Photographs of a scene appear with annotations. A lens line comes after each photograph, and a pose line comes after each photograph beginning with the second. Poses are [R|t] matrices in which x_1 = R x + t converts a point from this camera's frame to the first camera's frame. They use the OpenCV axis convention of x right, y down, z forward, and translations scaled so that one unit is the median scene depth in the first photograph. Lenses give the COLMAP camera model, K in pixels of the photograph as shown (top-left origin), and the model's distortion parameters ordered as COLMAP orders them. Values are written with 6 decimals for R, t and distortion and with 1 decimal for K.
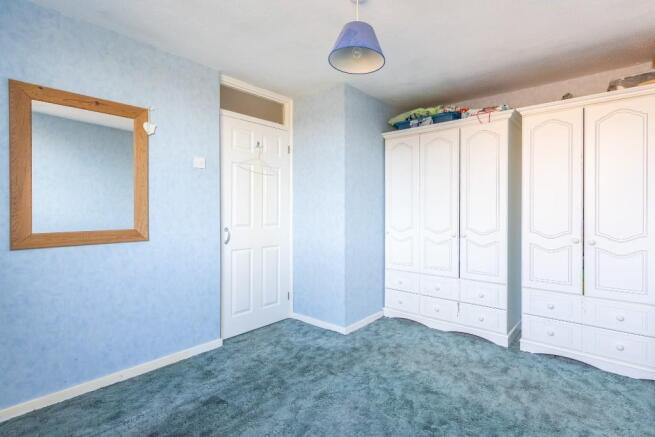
lens RADIAL K [[314.4, 0, 345.9], [0, 314.4, 211.1], [0, 0, 1]] dist [0.000591, -0.000143]
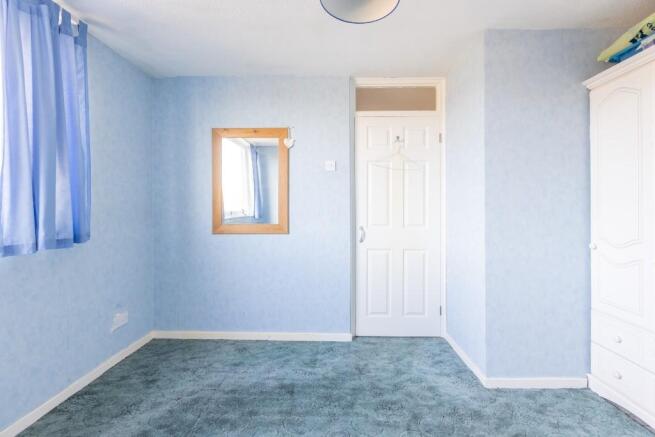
lens RADIAL K [[296.5, 0, 334.4], [0, 296.5, 206.8], [0, 0, 1]] dist [0.000604, -0.000295]
pose [[0.622797, -0.005043, -0.782367, 0.346404], [-0.002407, 0.999962, -0.008362, -0.003172], [0.782380, 0.007091, 0.622761, 0.364318]]
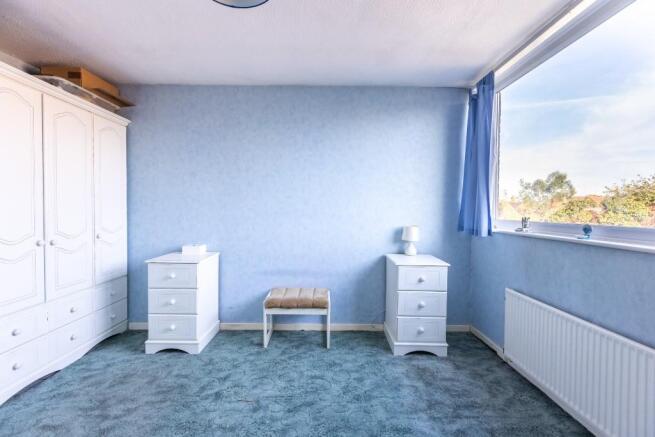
lens RADIAL K [[289.4, 0, 324.7], [0, 289.4, 214.7], [0, 0, 1]] dist [-0.000809, -0.000542]
pose [[-0.641082, -0.019129, 0.767234, -0.360976], [-0.005176, 0.999774, 0.020602, -0.005954], [-0.767455, 0.009236, -0.641036, 0.830263]]
